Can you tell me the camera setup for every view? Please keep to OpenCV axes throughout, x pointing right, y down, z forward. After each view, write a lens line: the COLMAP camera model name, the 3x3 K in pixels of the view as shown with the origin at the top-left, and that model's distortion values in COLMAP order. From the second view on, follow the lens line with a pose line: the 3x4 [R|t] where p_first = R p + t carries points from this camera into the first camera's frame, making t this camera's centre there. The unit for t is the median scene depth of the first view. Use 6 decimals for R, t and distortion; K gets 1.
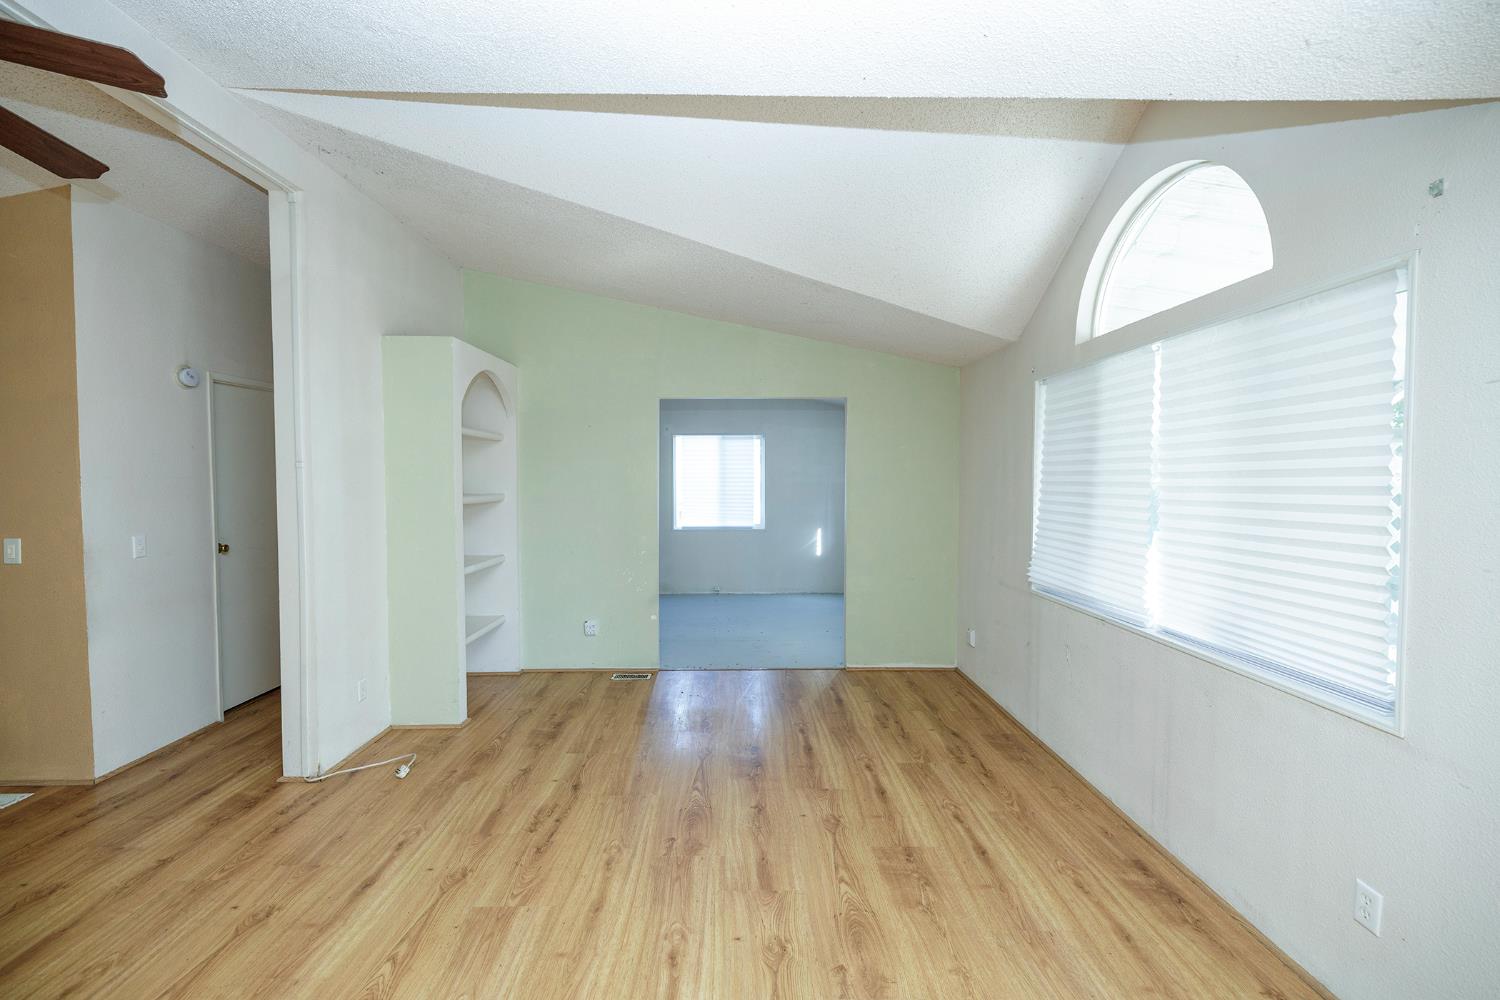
lens RADIAL K [[624.8, 0, 744.3], [0, 624.8, 496.7], [0, 0, 1]] dist [-0.001064, 0.000392]
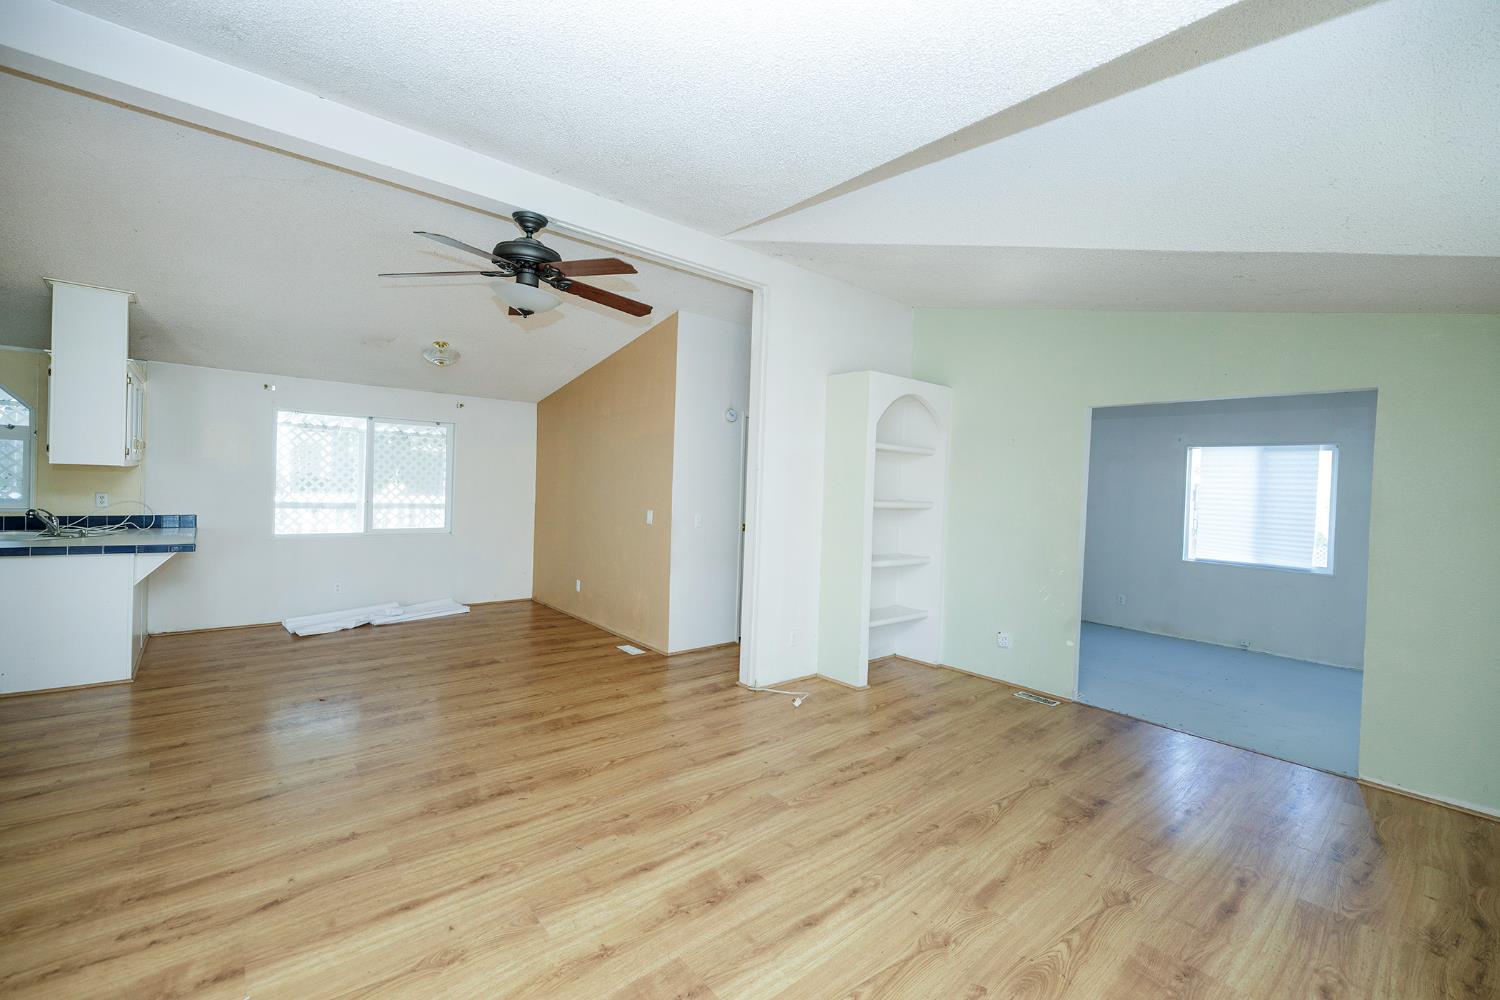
lens RADIAL K [[625.5, 0, 738.4], [0, 625.5, 491.8], [0, 0, 1]] dist [-0.000921, 0.000007]
pose [[0.635833, 0.035867, -0.770992, 0.390865], [-0.062235, 0.998049, -0.004895, 0.006293], [0.769313, 0.051096, 0.636825, 0.029916]]
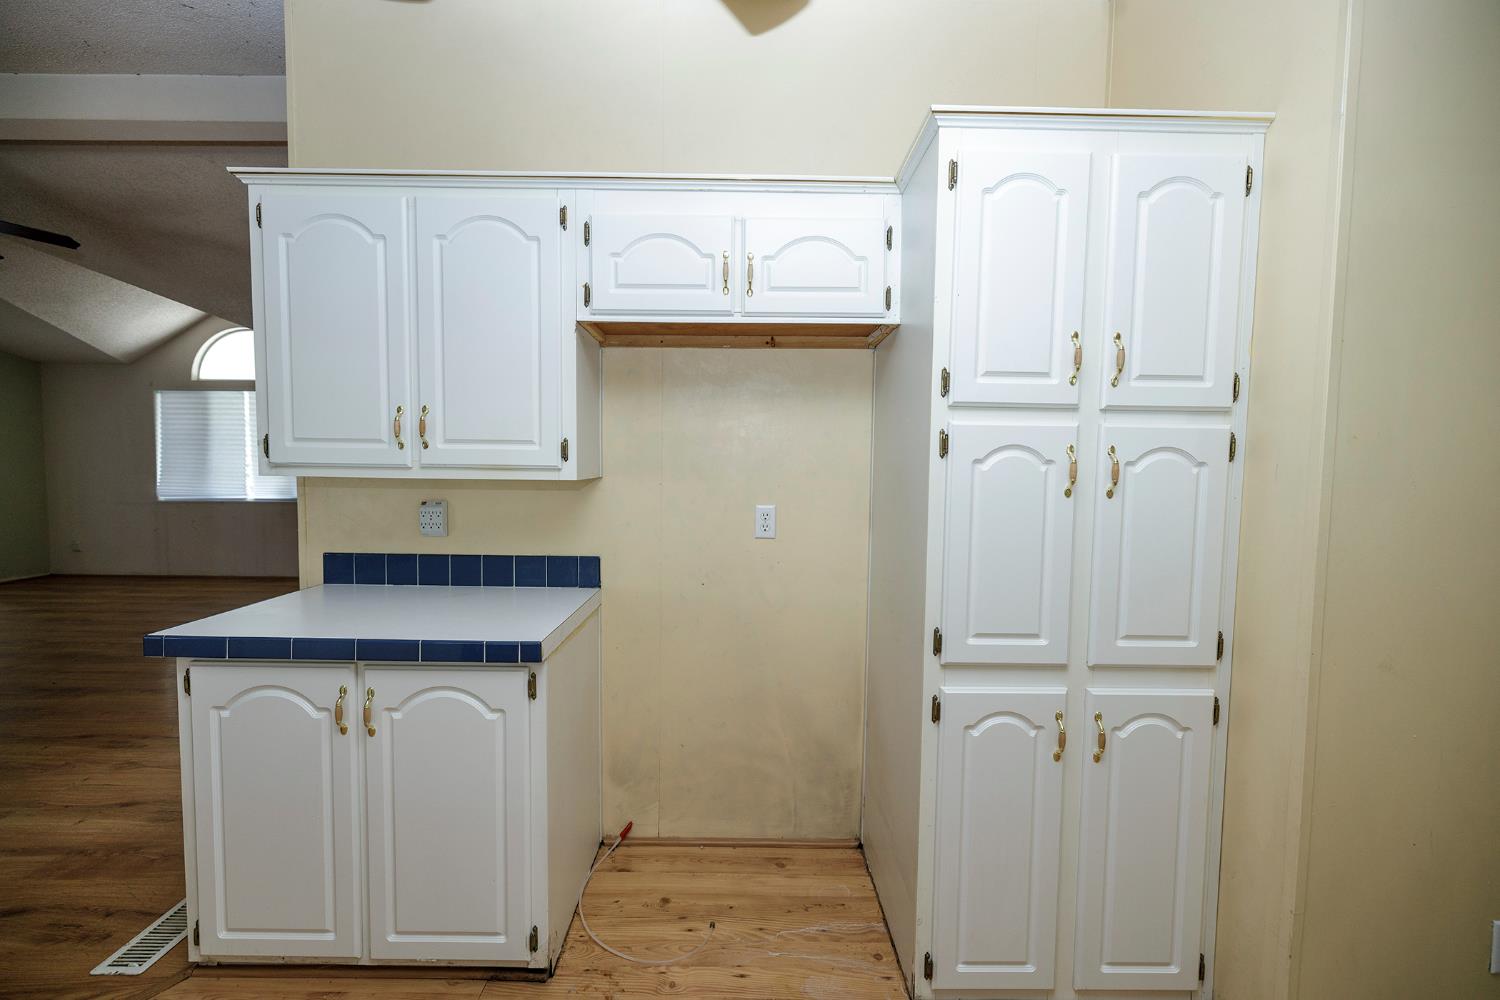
lens RADIAL K [[627.7, 0, 750.0], [0, 627.7, 500.0], [0, 0, 1]] dist [0.000313, 0.012821]
pose [[0.013773, -0.059391, 0.998140, -1.678123], [0.020867, 0.998034, 0.059097, 0.082029], [-0.999687, 0.020014, 0.014986, -0.963988]]
